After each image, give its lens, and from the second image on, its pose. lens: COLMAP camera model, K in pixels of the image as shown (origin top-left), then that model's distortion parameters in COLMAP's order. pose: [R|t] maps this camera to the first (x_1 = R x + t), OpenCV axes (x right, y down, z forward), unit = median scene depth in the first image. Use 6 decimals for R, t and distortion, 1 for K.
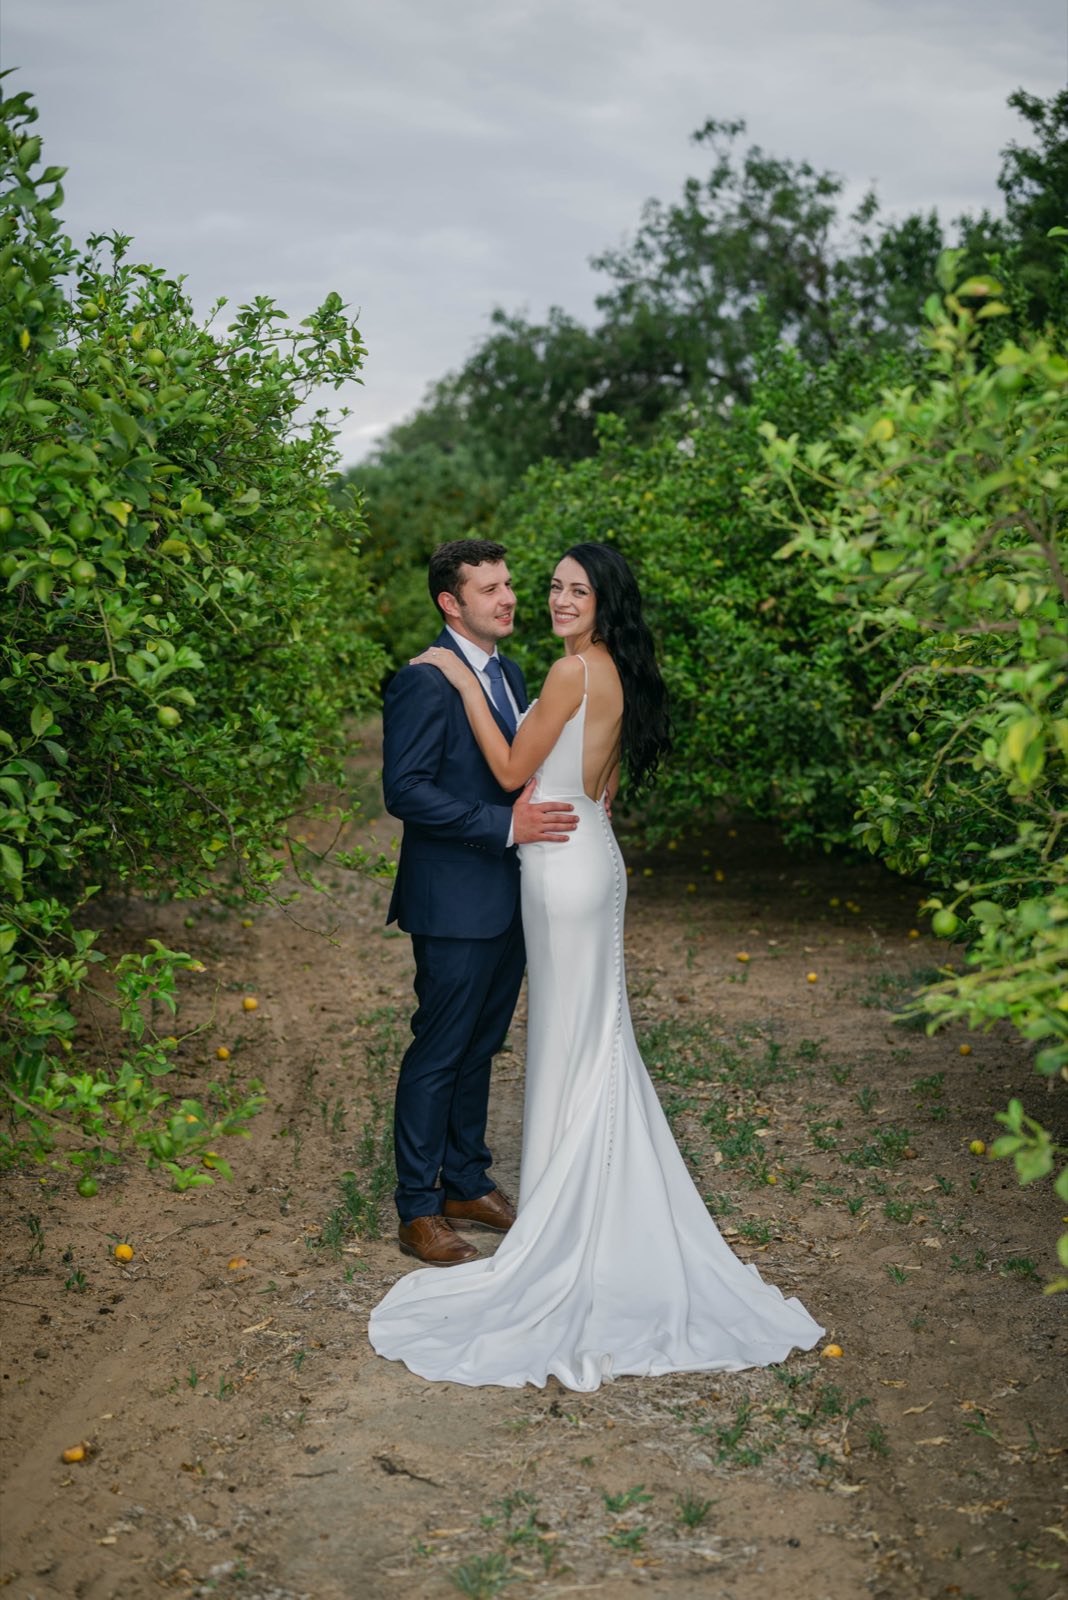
lens RADIAL K [[2367.2, 0, 550.5], [0, 2367.2, 775.6], [0, 0, 1]] dist [-0.010219, -0.092233]
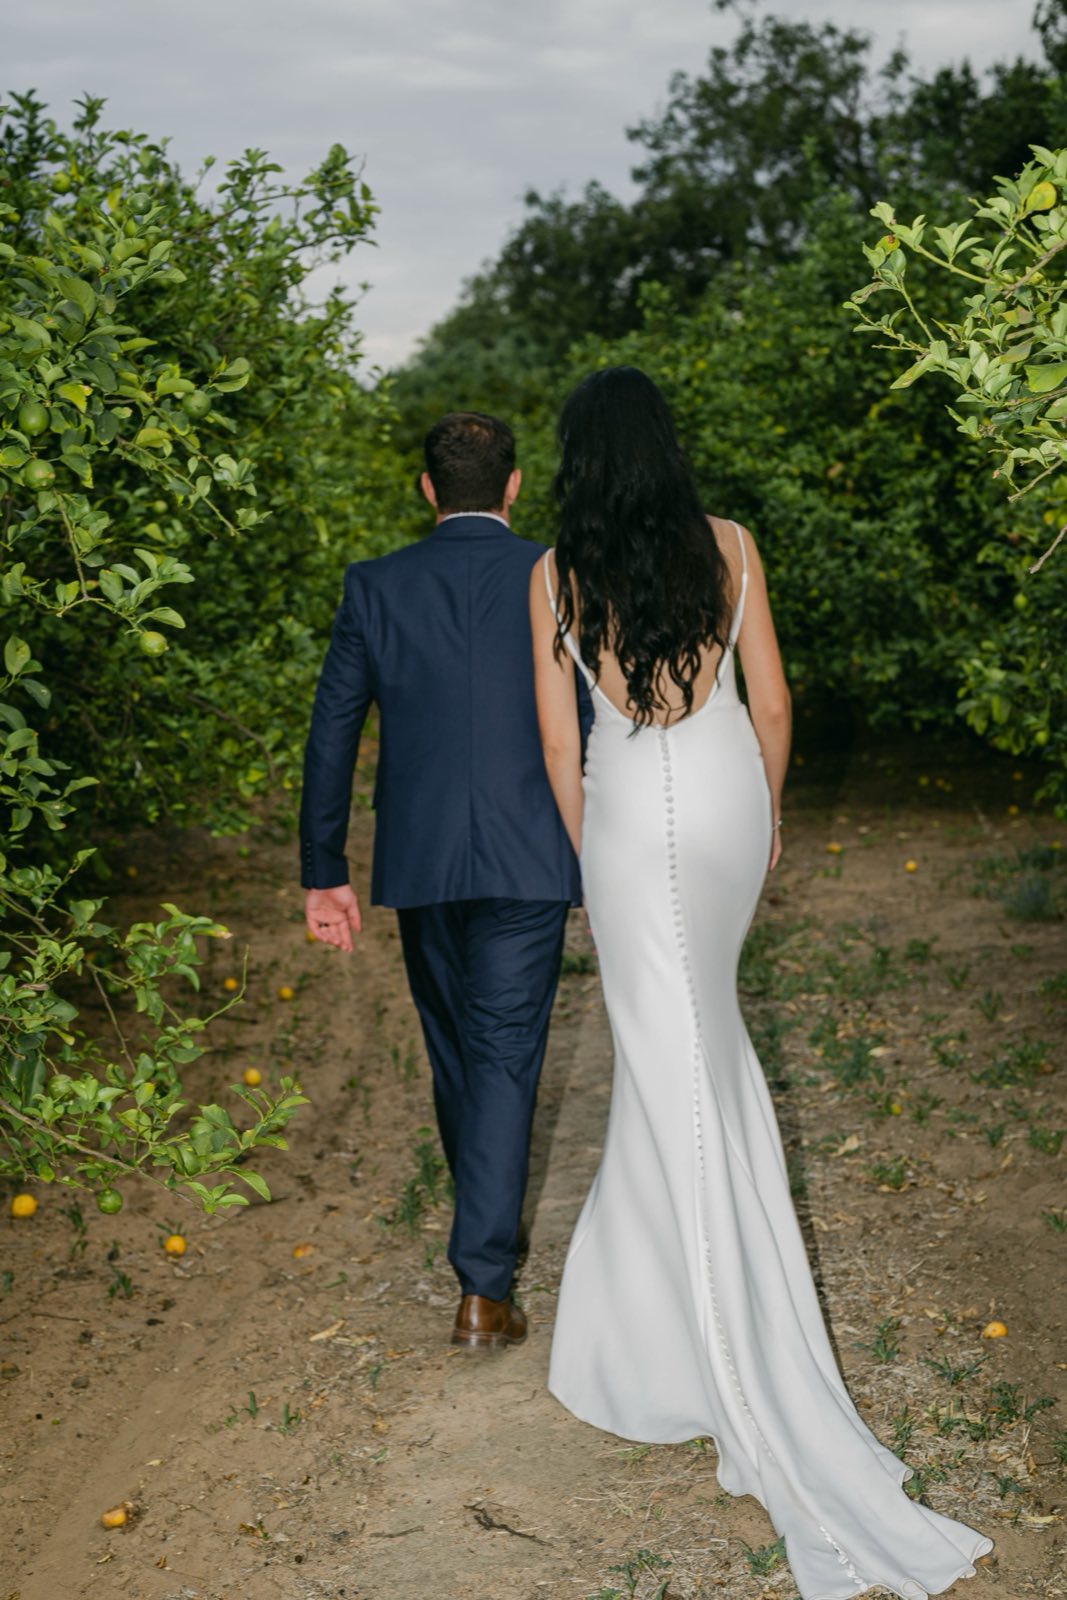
lens RADIAL K [[2326.2, 0, 514.3], [0, 2326.2, 763.3], [0, 0, 1]] dist [-0.020834, -0.105533]
pose [[0.996778, -0.066122, -0.045403, -0.001641], [0.067968, 0.996869, 0.040413, -0.004047], [0.042589, -0.043368, 0.998151, 0.110261]]
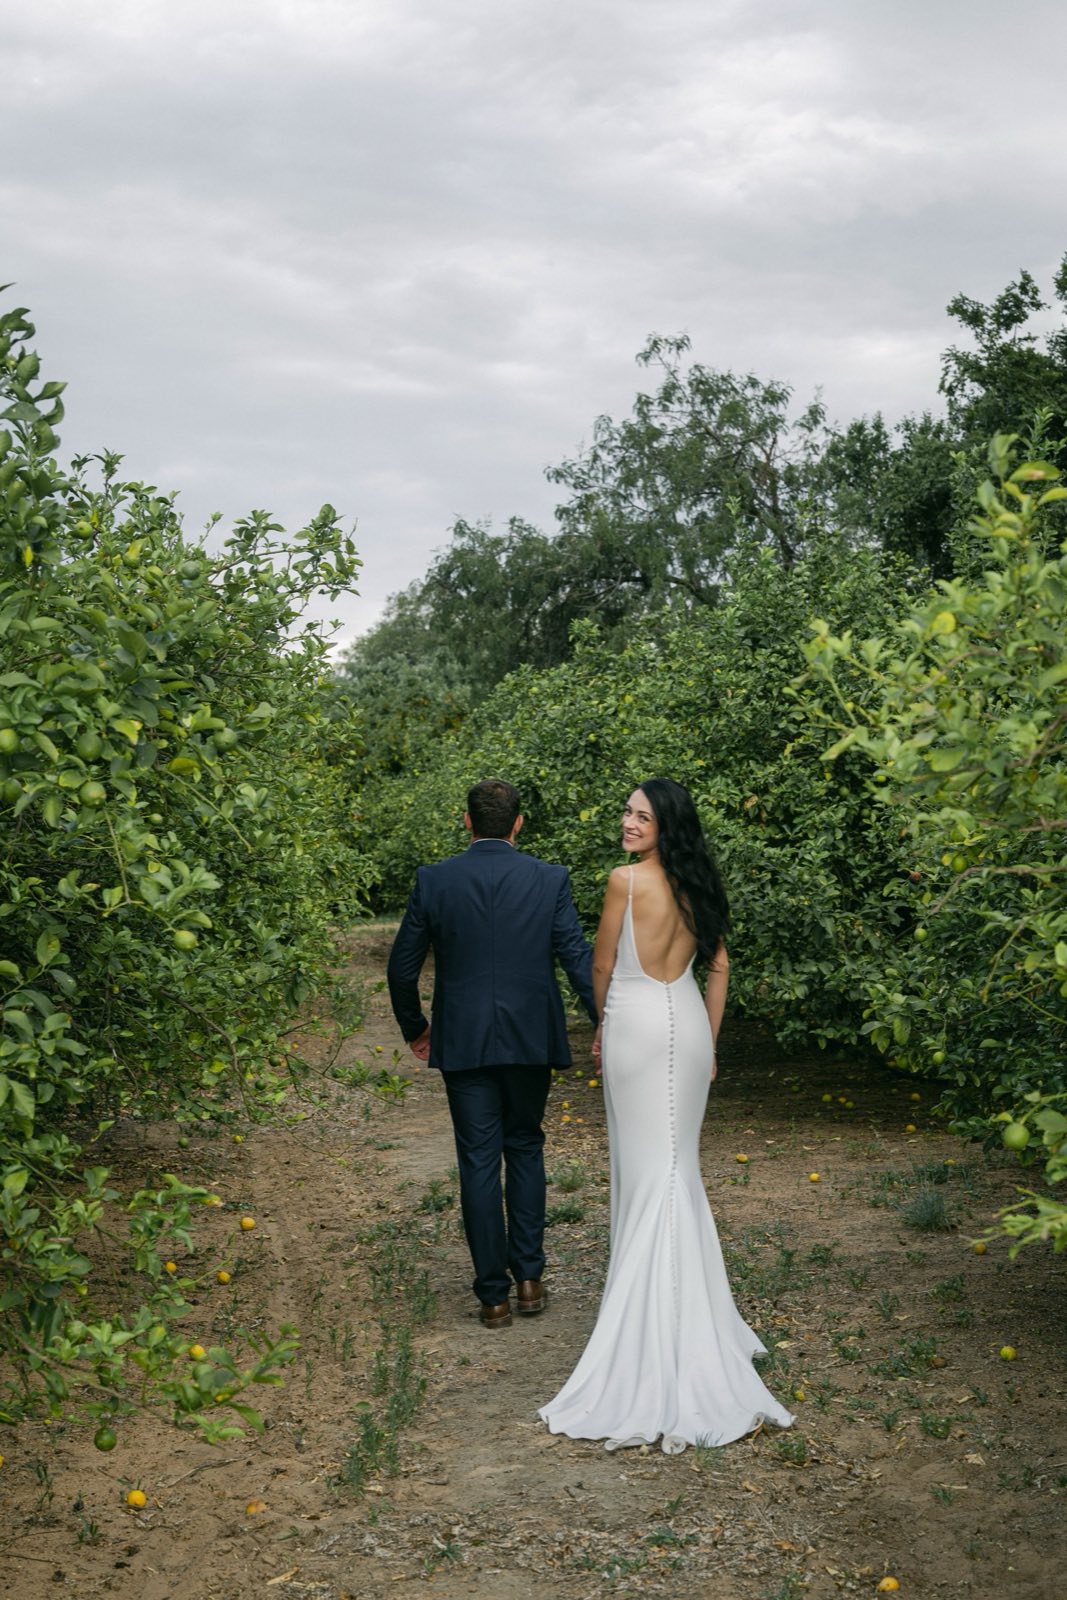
lens RADIAL K [[2316.3, 0, 542.0], [0, 2316.3, 795.4], [0, 0, 1]] dist [-0.000353, -0.192405]
pose [[0.999454, -0.030353, 0.013091, -0.015323], [0.031269, 0.996568, -0.076647, -0.004372], [-0.010720, 0.077014, 0.996972, 0.033120]]
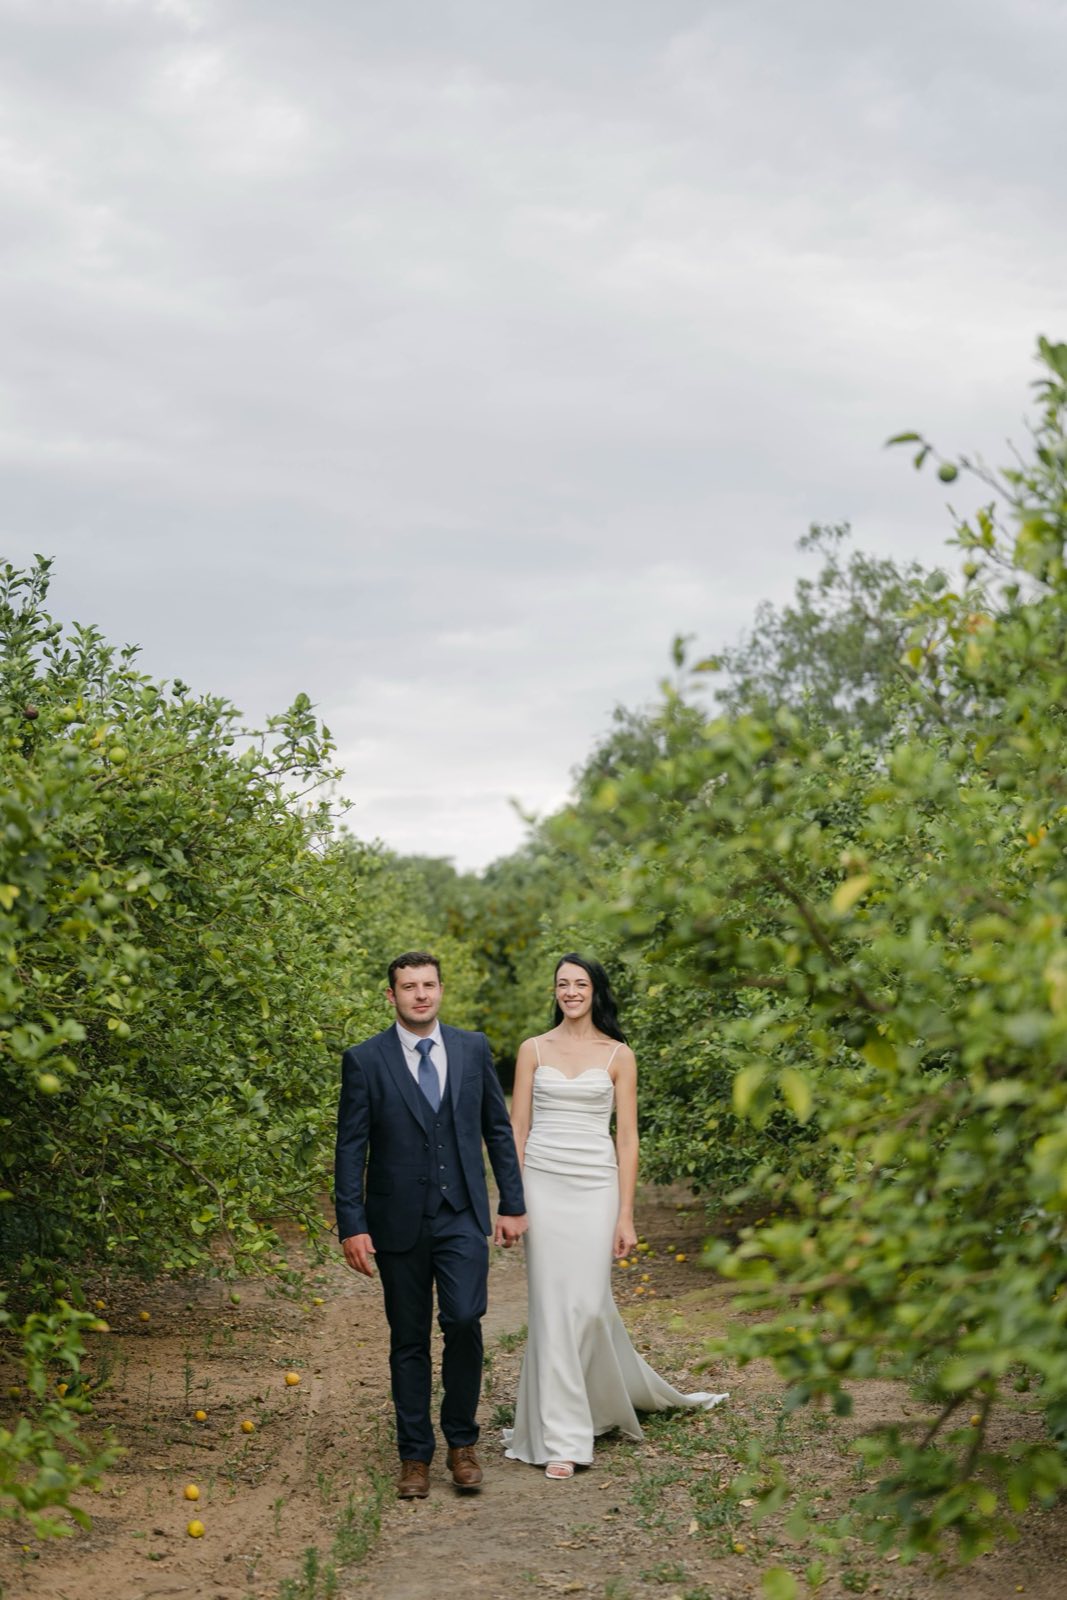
lens RADIAL K [[2321.6, 0, 534.5], [0, 2321.6, 827.7], [0, 0, 1]] dist [0.023053, -0.060744]
pose [[0.996628, -0.022487, -0.078915, 0.080949], [0.011015, 0.989675, -0.142909, 0.007203], [0.081314, 0.141558, 0.986585, -0.021064]]
